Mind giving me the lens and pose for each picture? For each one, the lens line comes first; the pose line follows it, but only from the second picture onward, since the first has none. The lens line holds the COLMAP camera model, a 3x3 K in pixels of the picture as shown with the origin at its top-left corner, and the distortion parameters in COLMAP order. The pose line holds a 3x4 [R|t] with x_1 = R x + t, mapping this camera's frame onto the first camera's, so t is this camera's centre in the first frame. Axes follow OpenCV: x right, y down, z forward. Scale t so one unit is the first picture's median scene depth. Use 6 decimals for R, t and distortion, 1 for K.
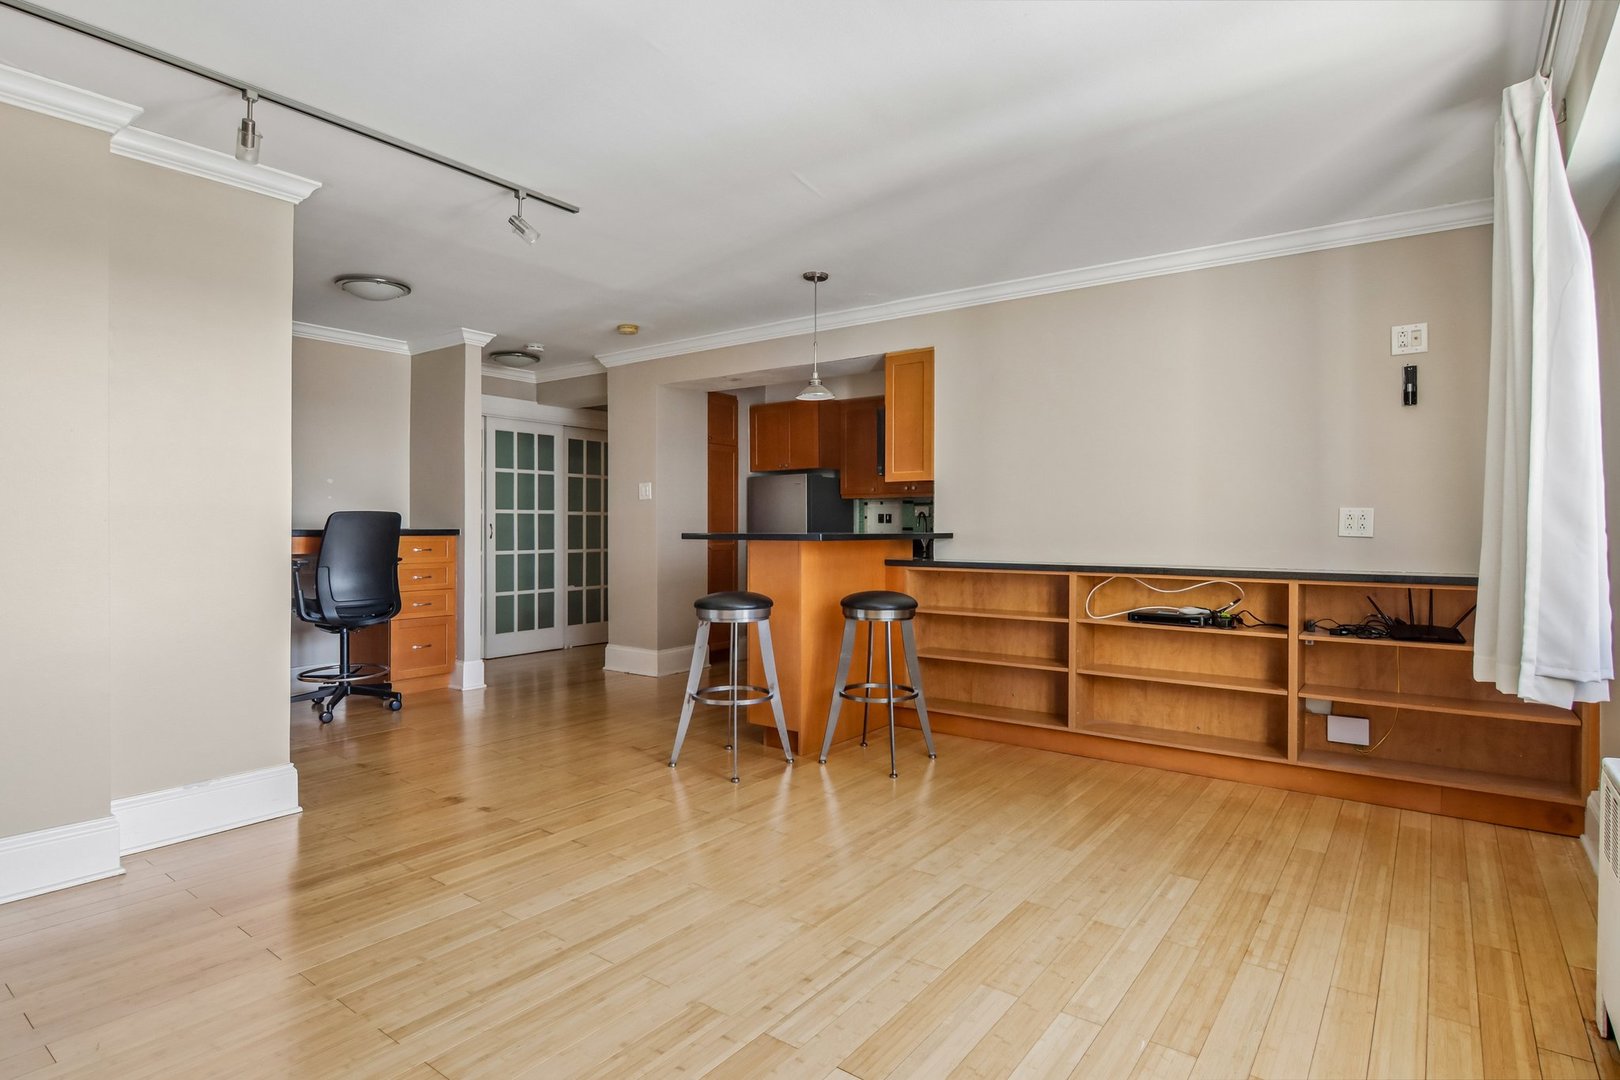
lens RADIAL K [[826.1, 0, 812.9], [0, 826.1, 539.8], [0, 0, 1]] dist [0.010099, -0.010214]
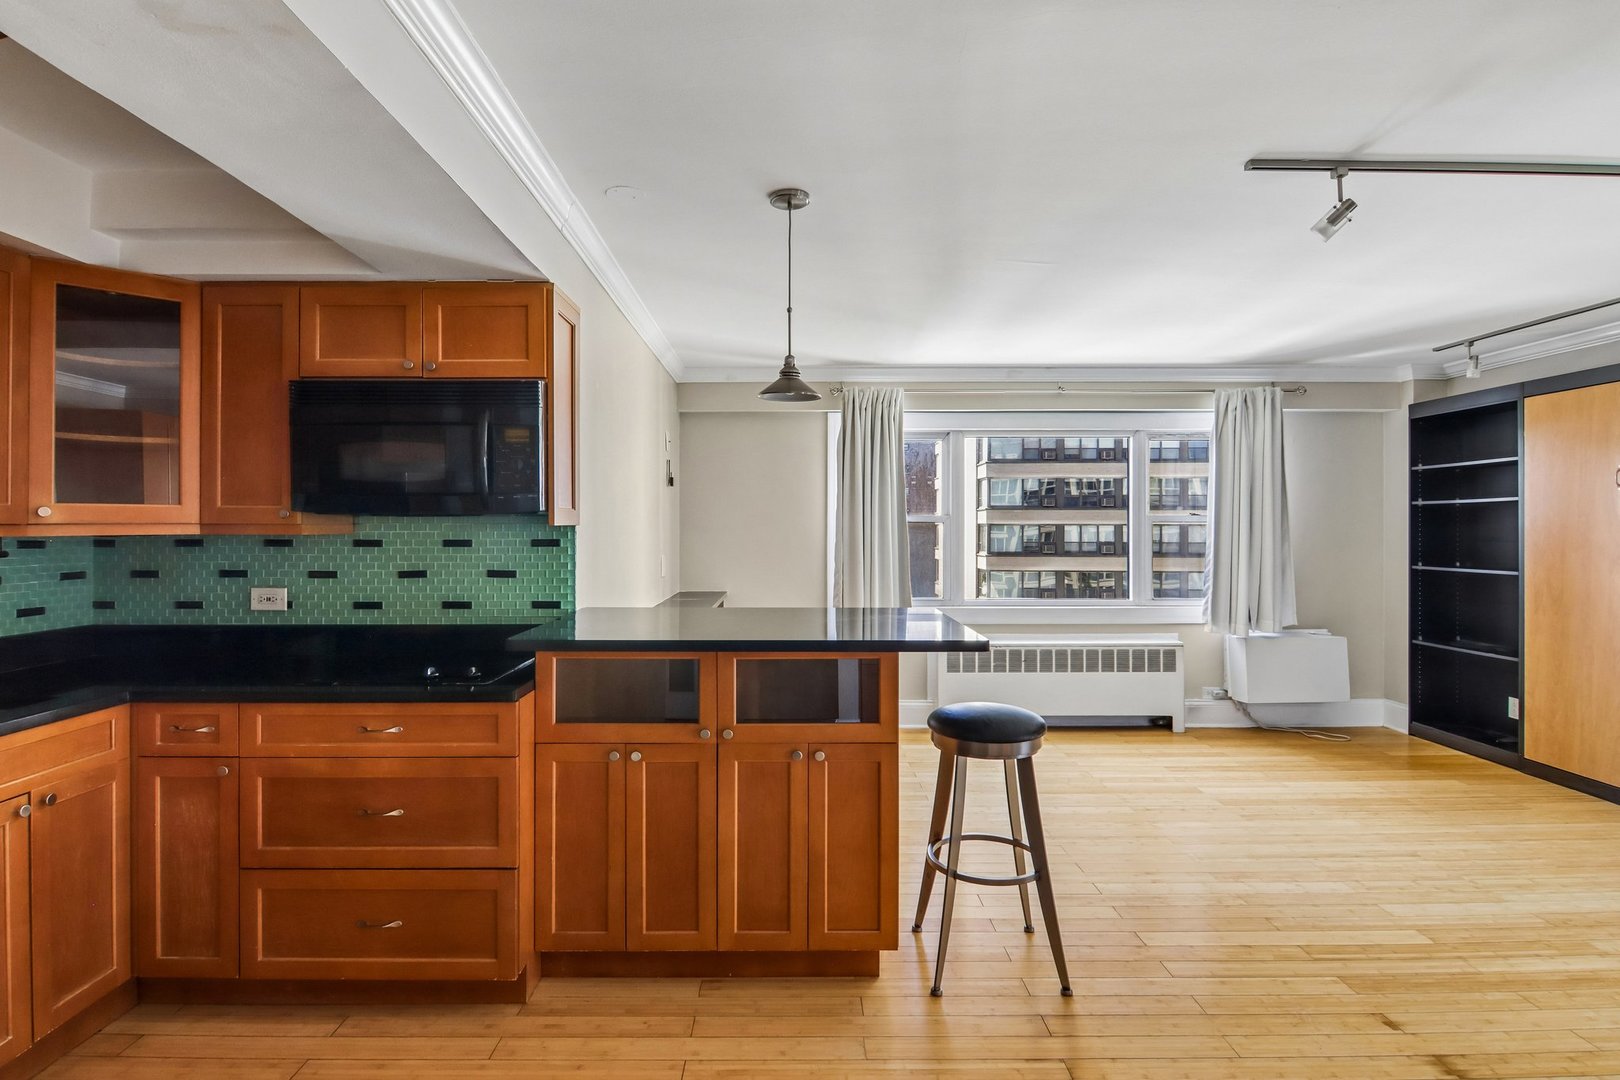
lens RADIAL K [[826.1, 0, 802.3], [0, 826.1, 528.4], [0, 0, 1]] dist [0.010099, -0.010214]
pose [[-0.594524, -0.001087, 0.804077, -0.384159], [0.010088, 0.999910, 0.008811, -0.062454], [-0.804015, 0.013350, -0.594459, 1.051423]]
